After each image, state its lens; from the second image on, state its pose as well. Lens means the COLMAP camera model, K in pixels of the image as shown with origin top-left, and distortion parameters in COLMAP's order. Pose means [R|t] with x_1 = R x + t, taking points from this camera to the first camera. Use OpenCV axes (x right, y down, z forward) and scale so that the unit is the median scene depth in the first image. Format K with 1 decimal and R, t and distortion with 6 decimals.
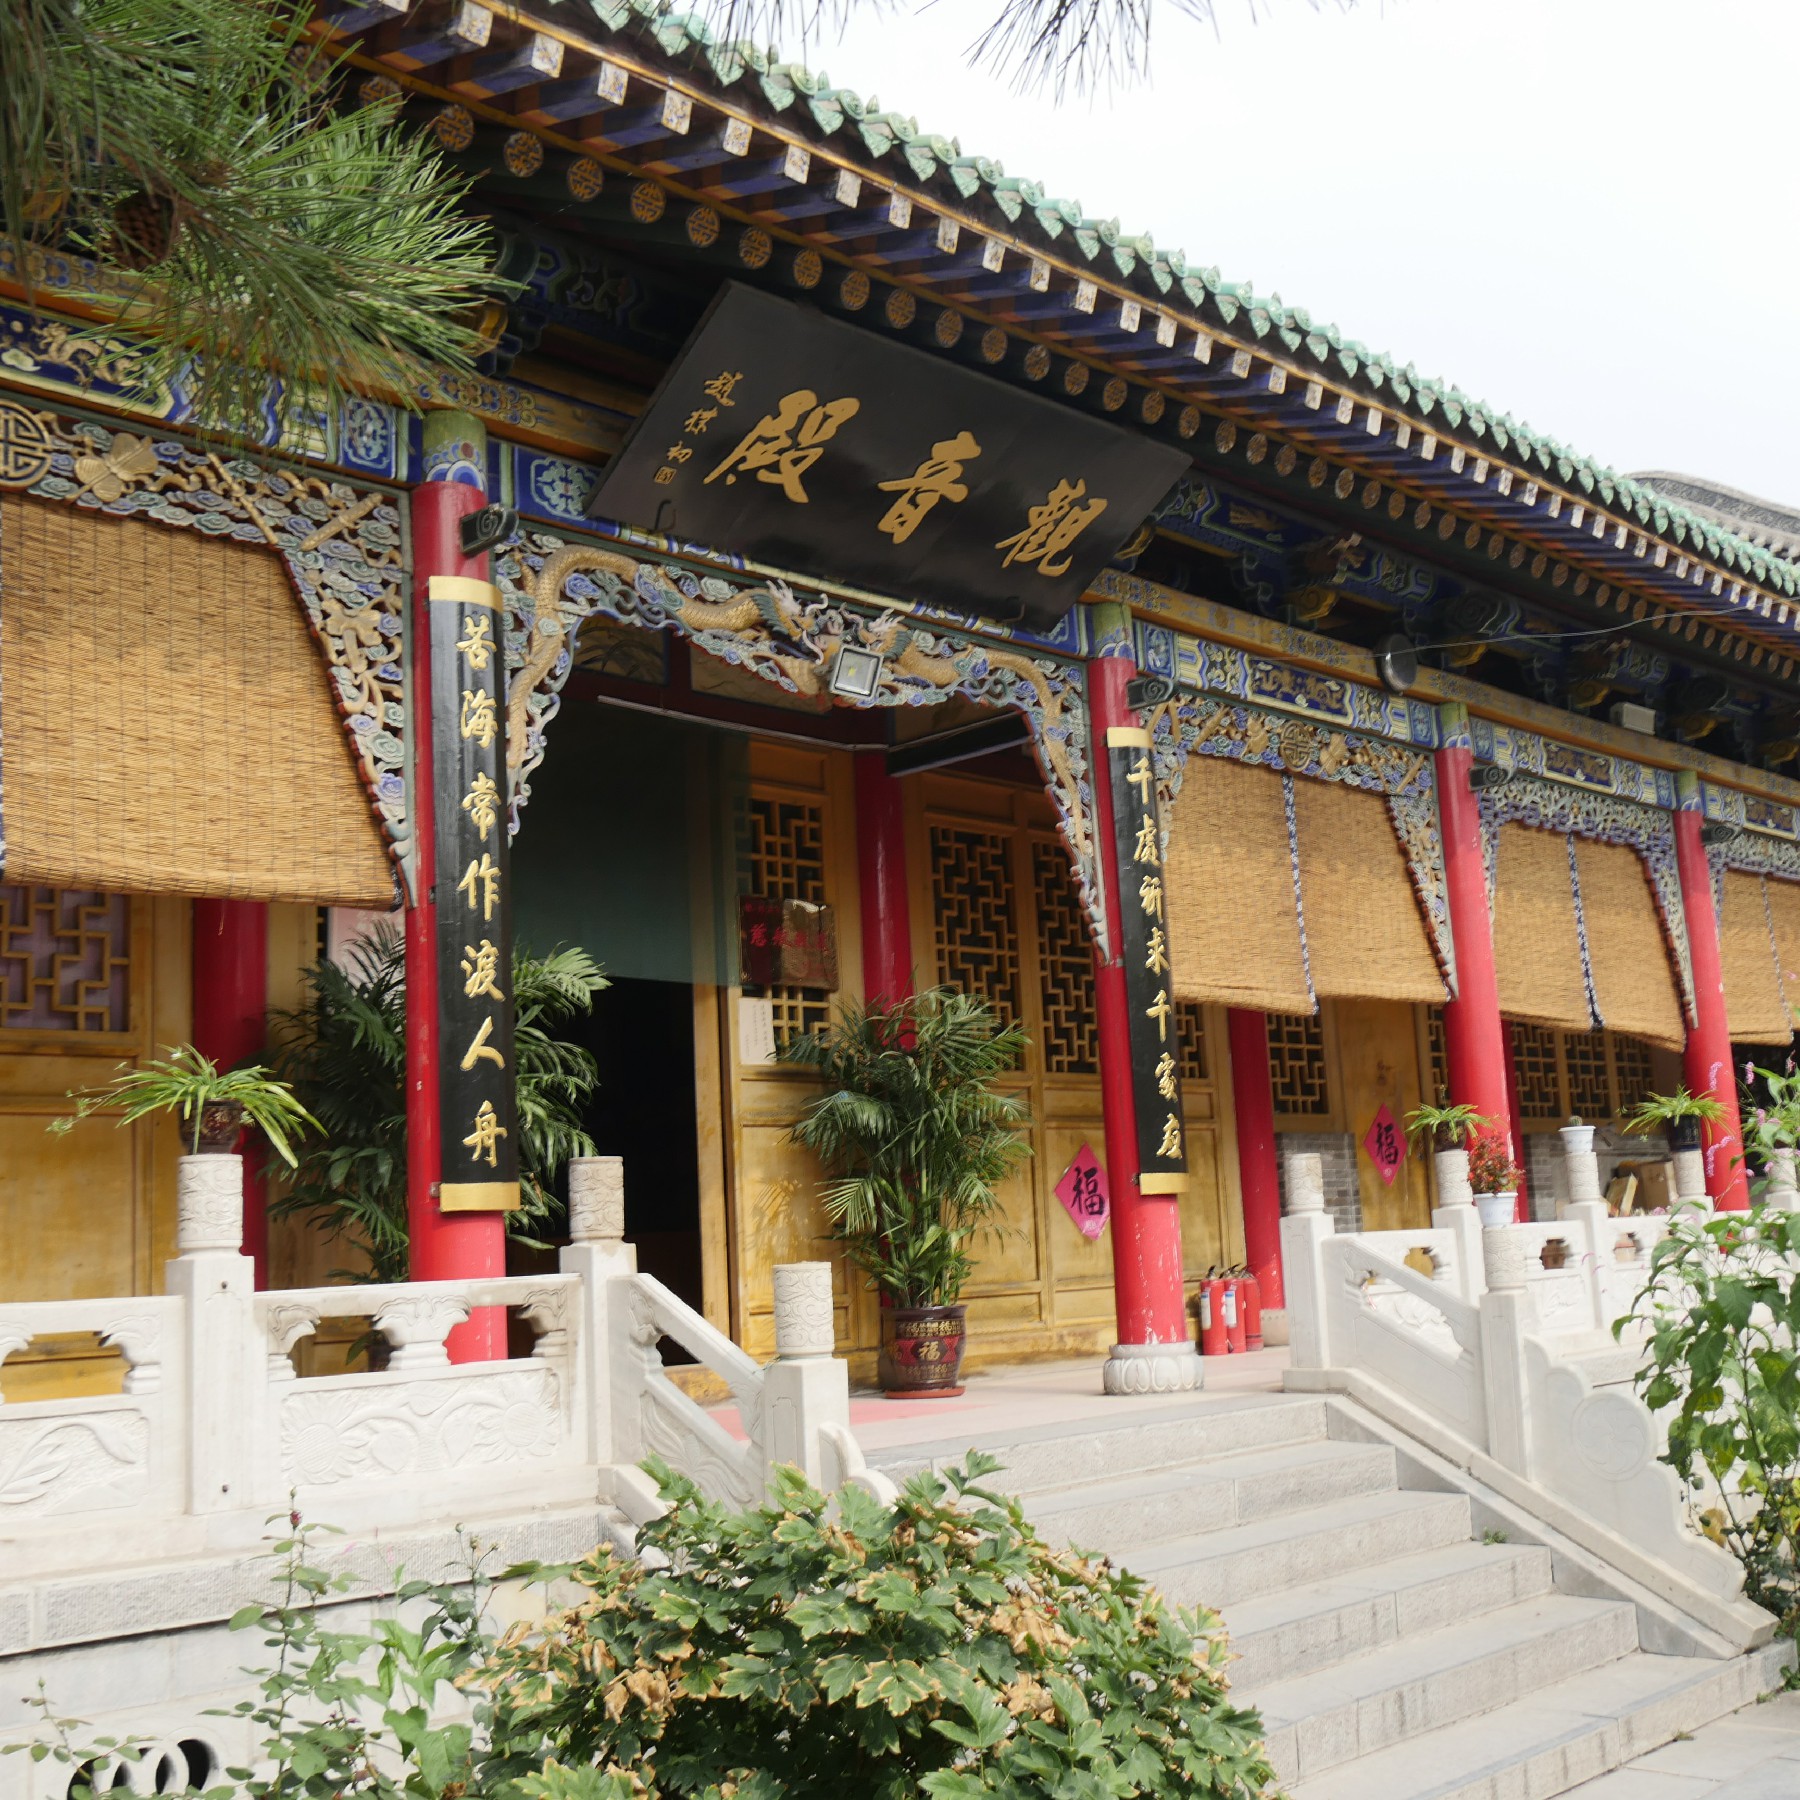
lens RADIAL K [[2068.8, 0, 900.0], [0, 2068.8, 900.0], [0, 0, 1]] dist [-0.059399, 0.007498]
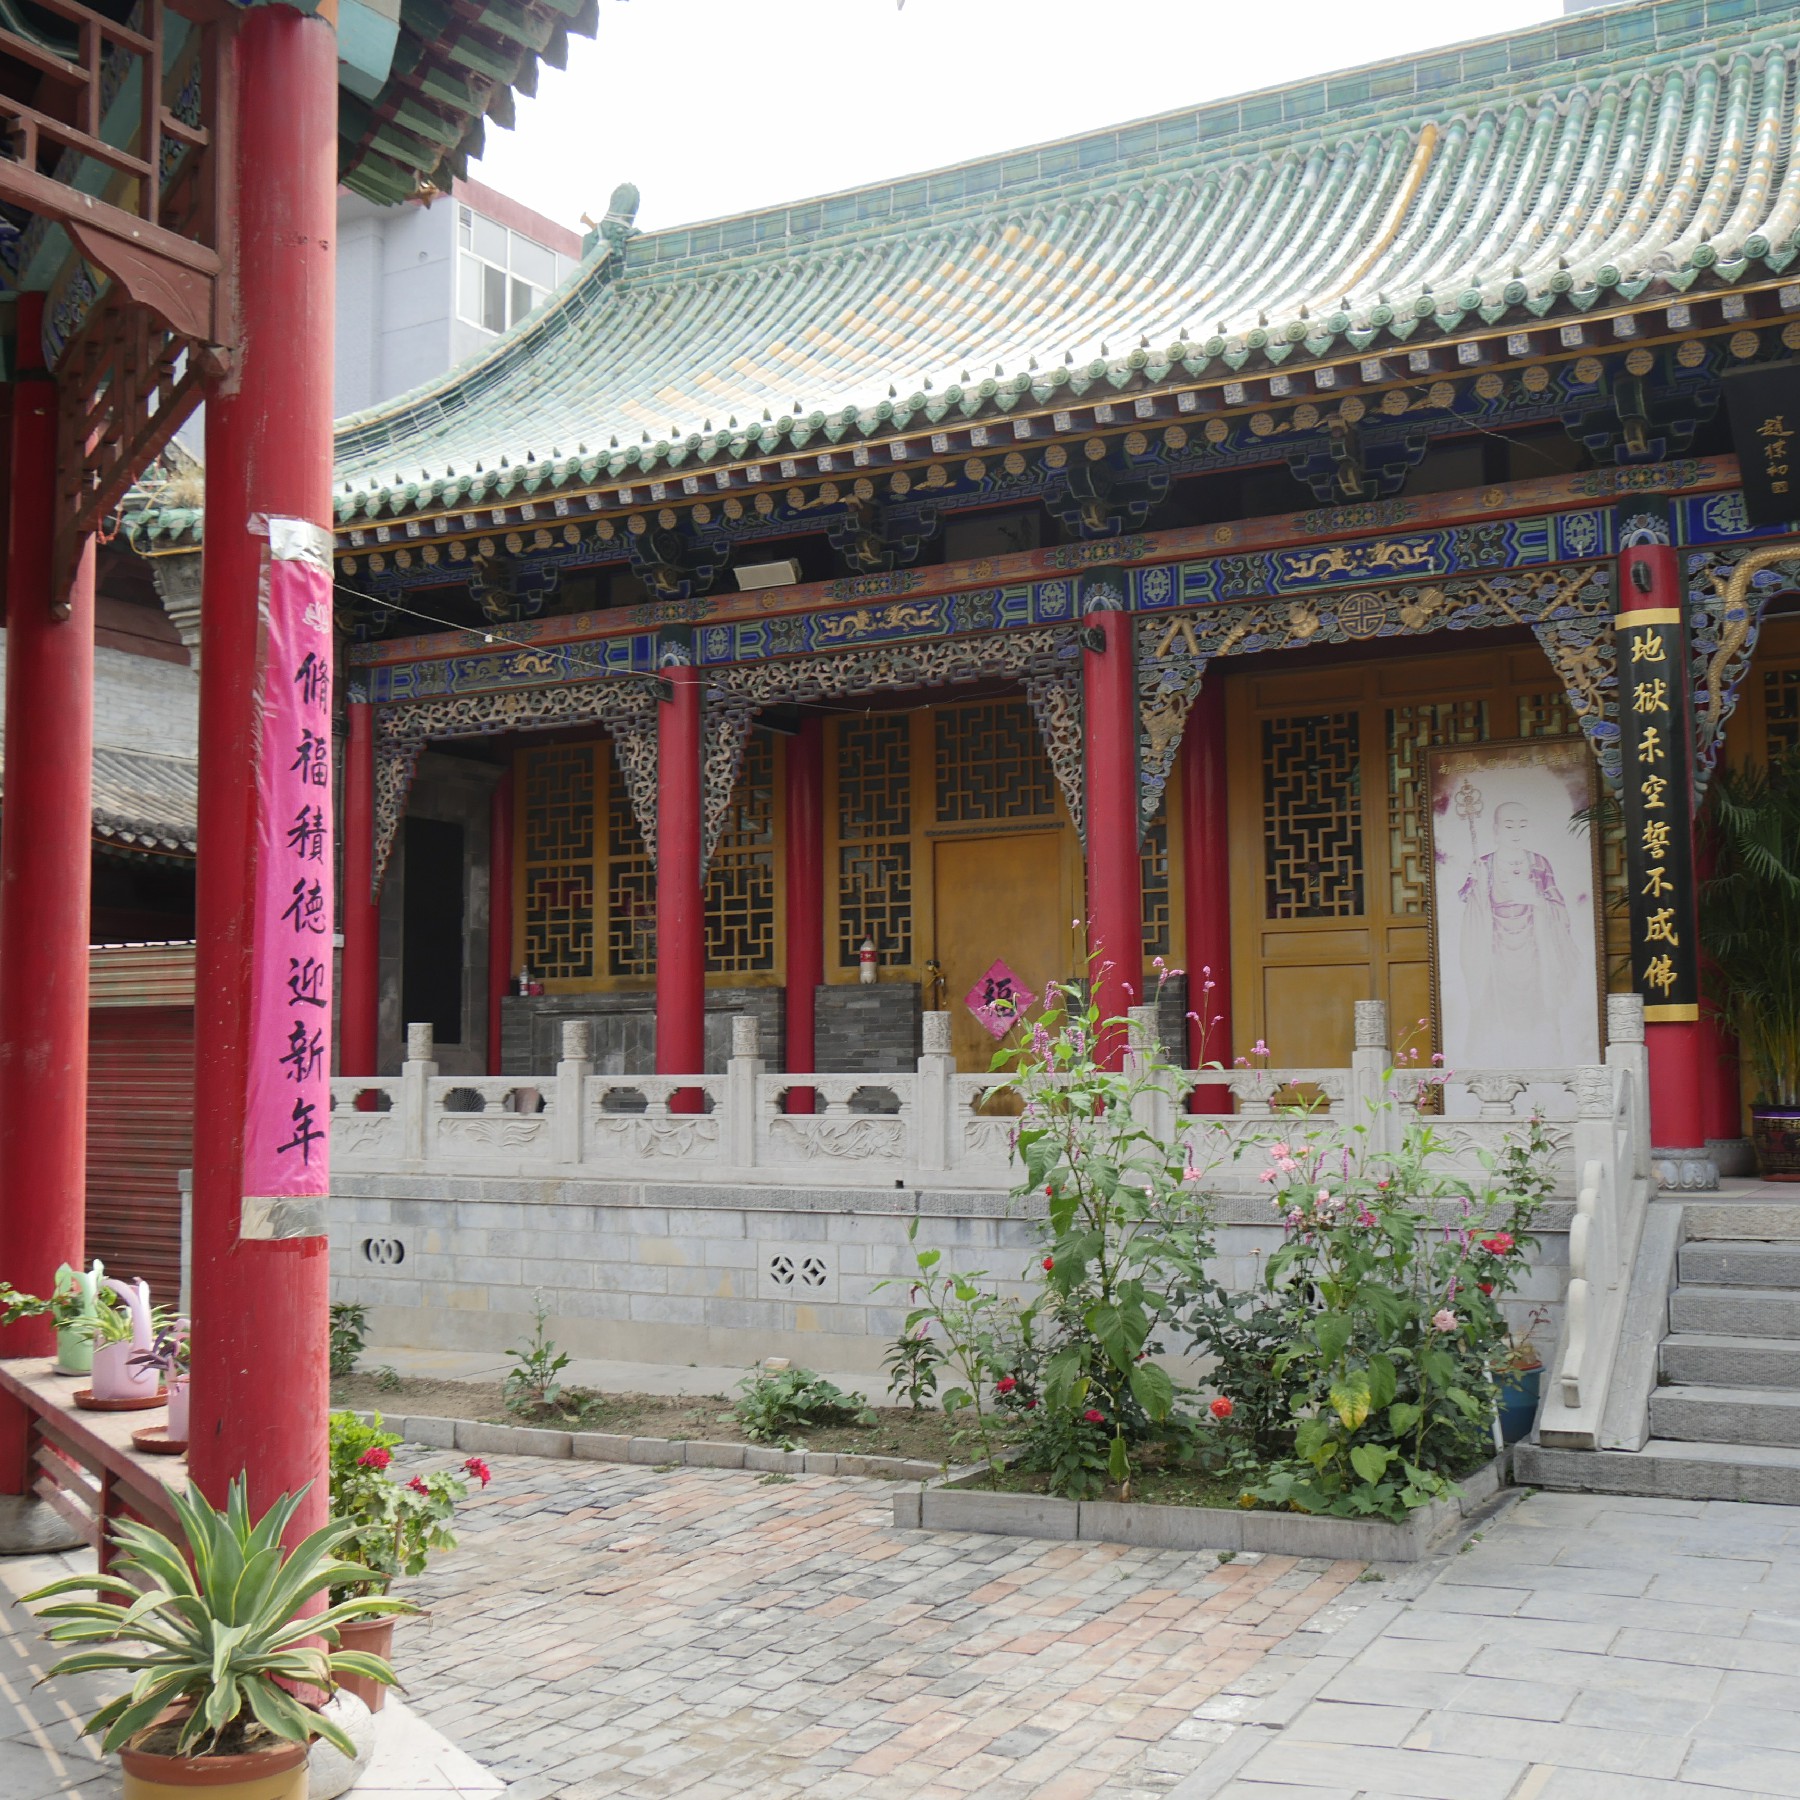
lens RADIAL K [[2116.9, 0, 905.1], [0, 2116.9, 917.0], [0, 0, 1]] dist [-0.039736, 0.023577]
pose [[0.311544, -0.045843, -0.949125, 1.016848], [0.157577, 0.987498, 0.004027, -0.024416], [0.937075, -0.150815, 0.314873, -0.015523]]
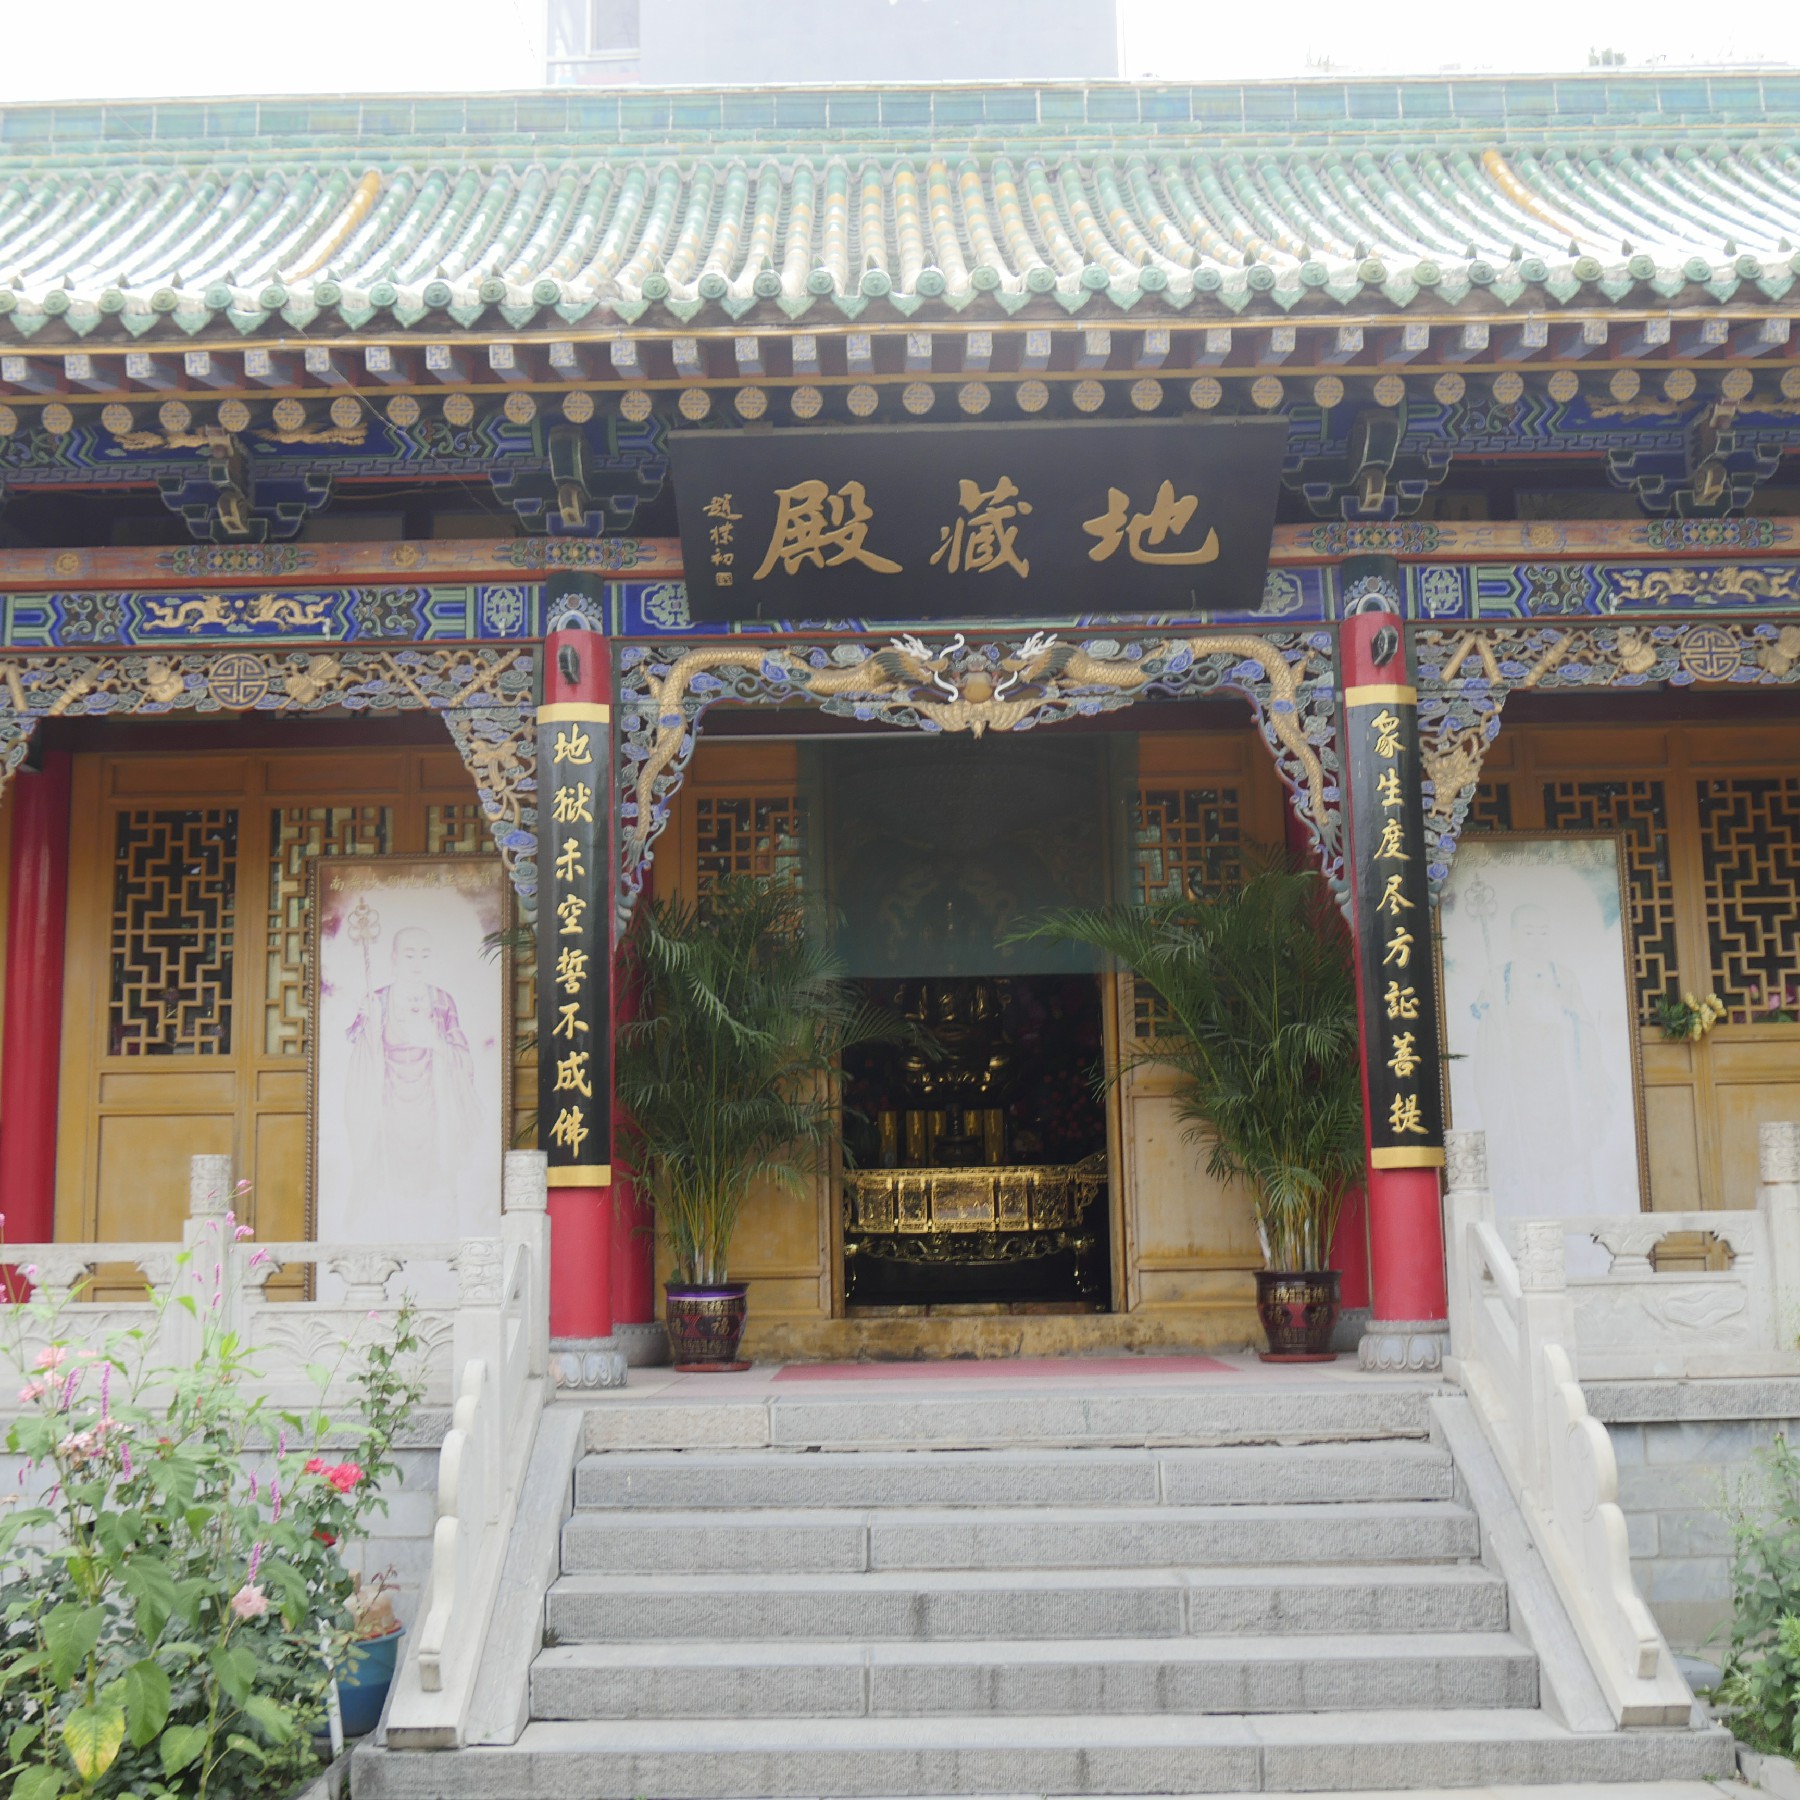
lens RADIAL K [[2108.5, 0, 931.7], [0, 2108.5, 926.3], [0, 0, 1]] dist [-0.048231, 0.024930]
pose [[0.732713, -0.082819, -0.675479, 0.792783], [0.108071, 0.994132, -0.004660, 0.012715], [0.671902, -0.069585, 0.737364, 0.168369]]
